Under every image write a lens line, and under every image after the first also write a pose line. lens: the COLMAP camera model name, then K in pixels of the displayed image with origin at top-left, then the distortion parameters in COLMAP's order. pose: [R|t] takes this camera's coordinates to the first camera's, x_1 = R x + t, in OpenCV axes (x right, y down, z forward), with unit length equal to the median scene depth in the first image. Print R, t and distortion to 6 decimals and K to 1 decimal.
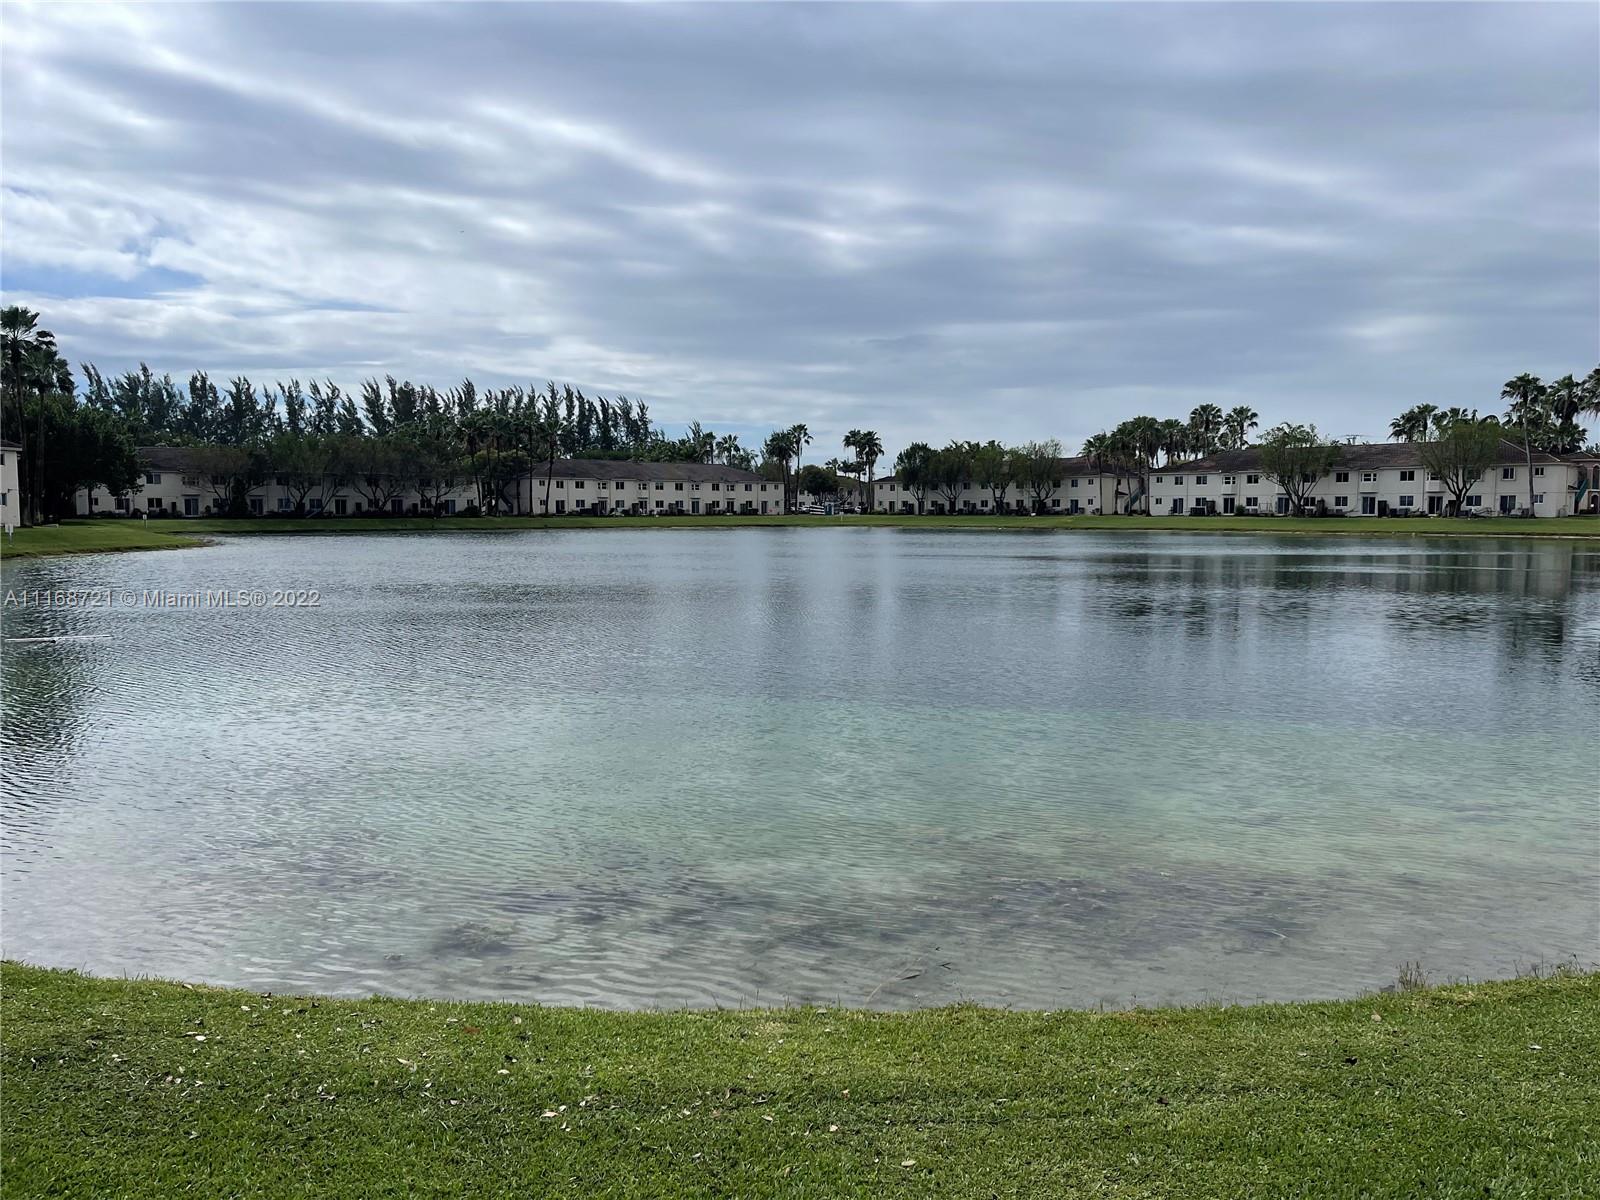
lens RADIAL K [[1188.7, 0, 848.6], [0, 1188.7, 621.7], [0, 0, 1]] dist [0.055025, -0.063769]
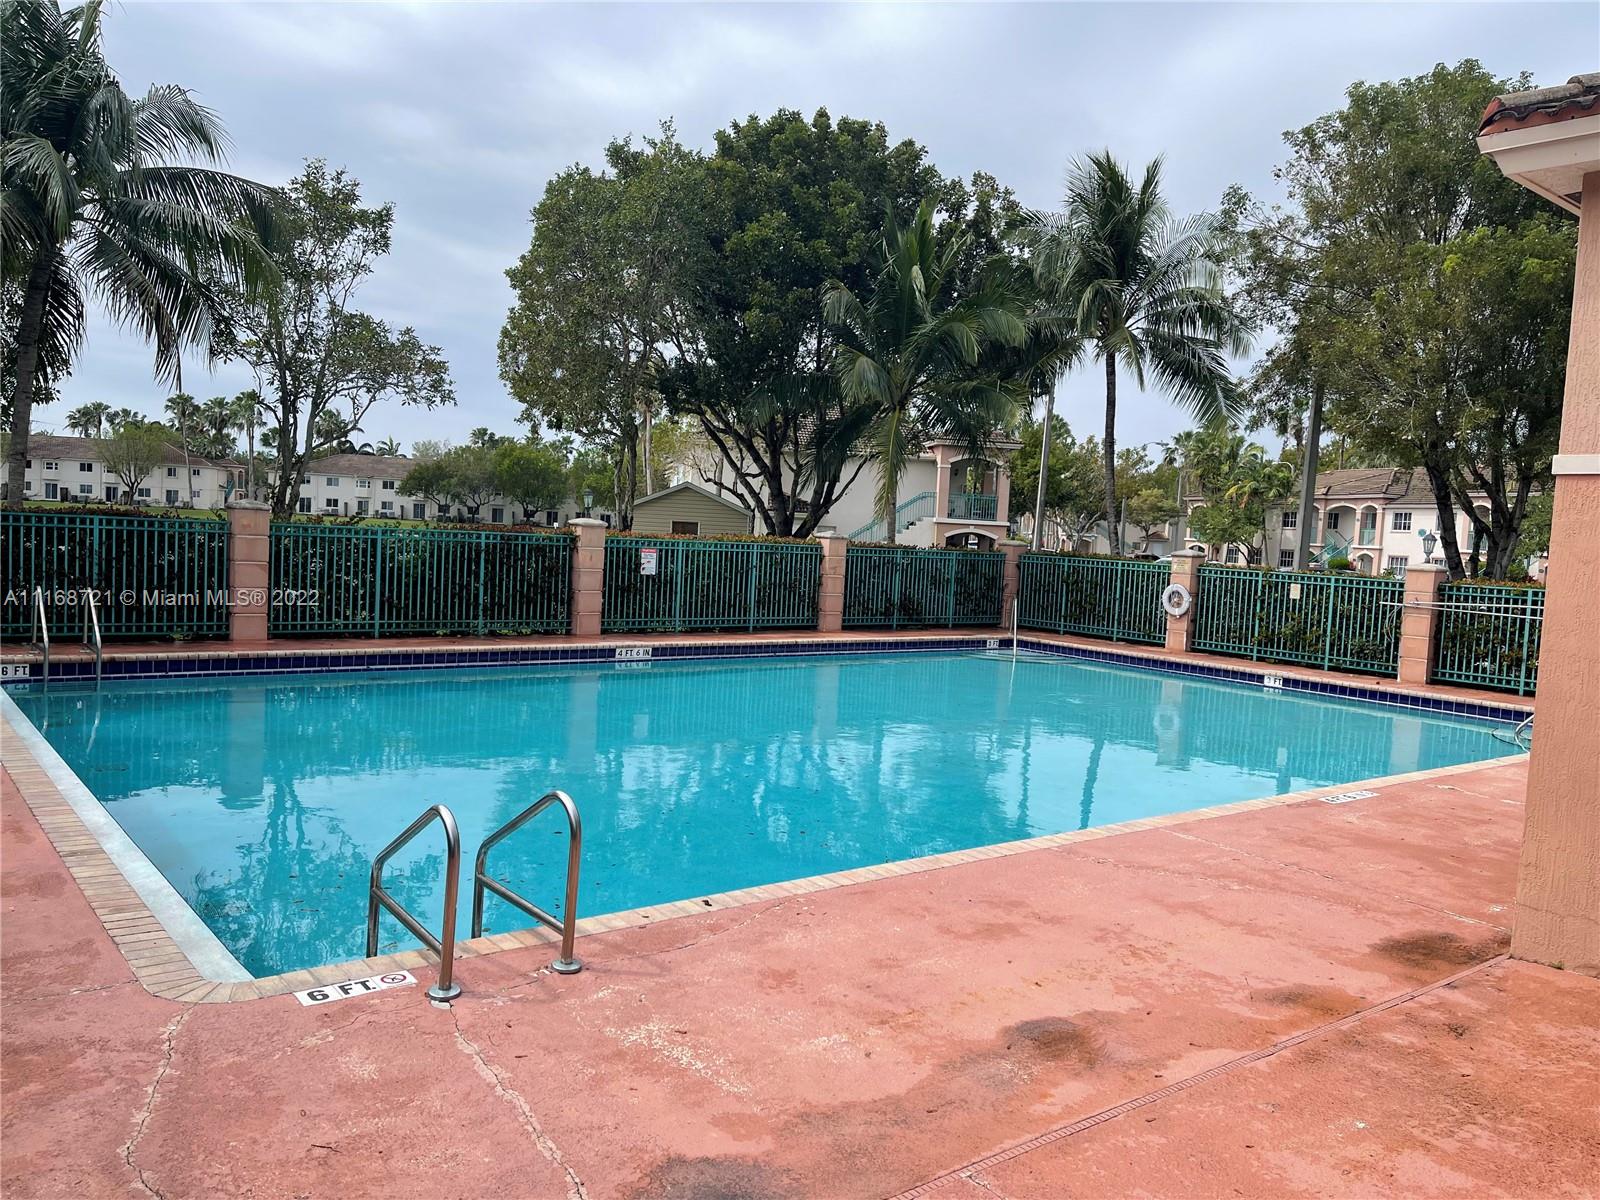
lens RADIAL K [[1188.7, 0, 802.6], [0, 1188.7, 600.0], [0, 0, 1]] dist [0.055025, -0.063769]
pose [[0.560645, -0.020528, 0.827802, -0.109929], [0.024398, 0.999668, 0.008266, 0.013376], [-0.827697, 0.015562, 0.560959, -0.221680]]
